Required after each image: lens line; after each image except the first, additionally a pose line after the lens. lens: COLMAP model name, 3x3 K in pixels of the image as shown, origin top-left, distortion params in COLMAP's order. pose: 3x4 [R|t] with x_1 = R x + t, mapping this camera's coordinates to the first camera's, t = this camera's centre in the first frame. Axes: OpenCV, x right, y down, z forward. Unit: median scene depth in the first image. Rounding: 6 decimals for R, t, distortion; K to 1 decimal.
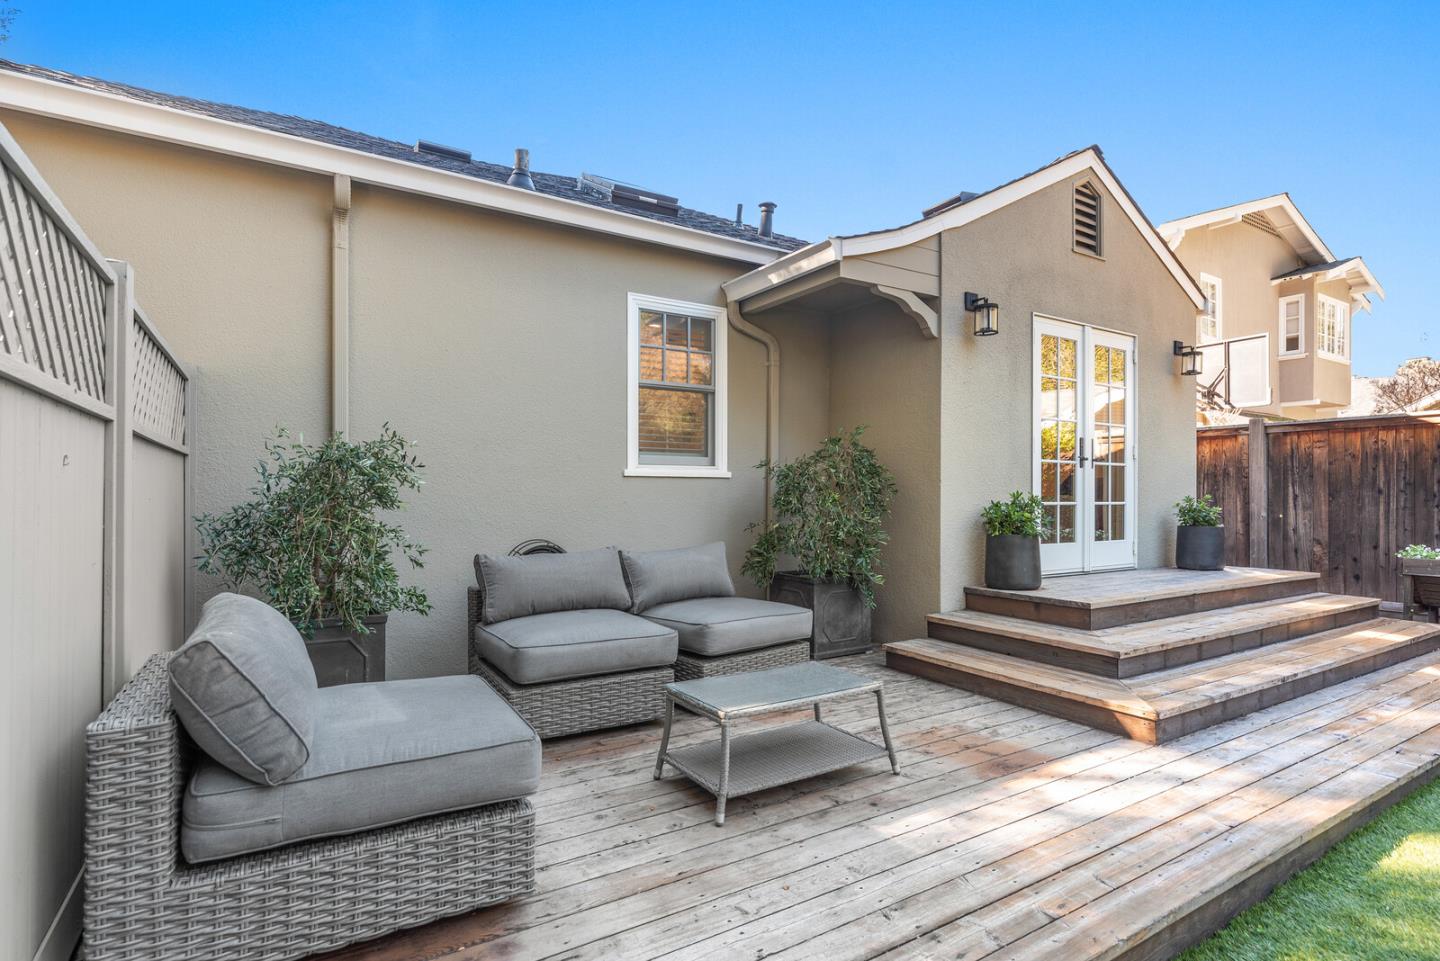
lens RADIAL K [[708.9, 0, 715.5], [0, 708.9, 483.4], [0, 0, 1]] dist [0.001314, -0.000018]
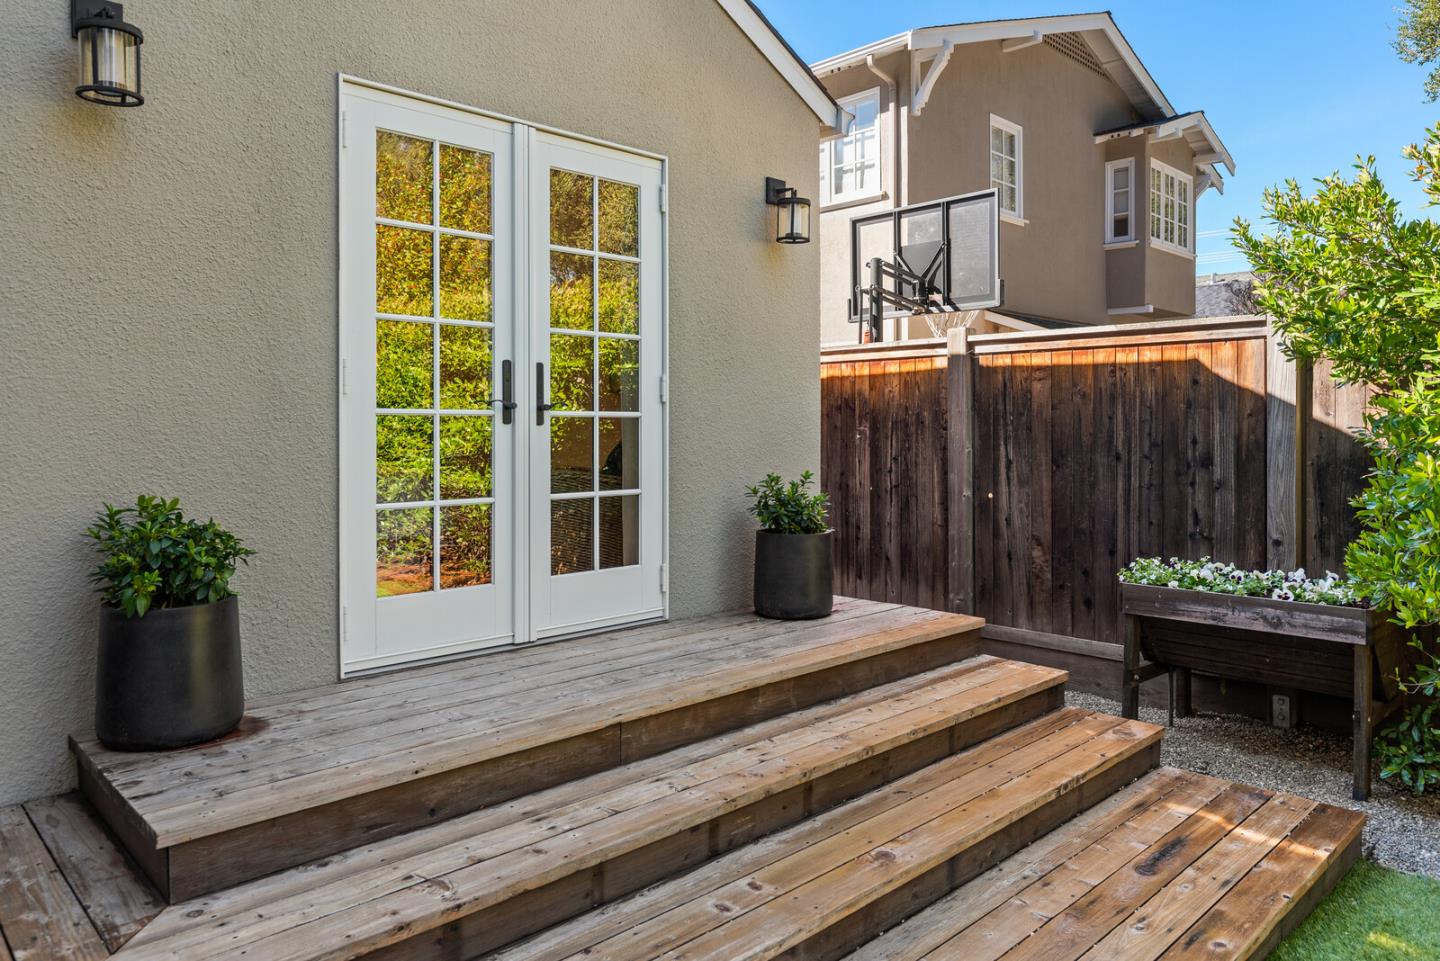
lens RADIAL K [[989.4, 0, 691.0], [0, 989.4, 418.6], [0, 0, 1]] dist [-0.002239, 0.000296]
pose [[0.976509, -0.002501, 0.215464, 0.403275], [0.001051, 0.999976, 0.006847, -0.024968], [-0.215476, -0.006459, 0.976488, 0.272503]]
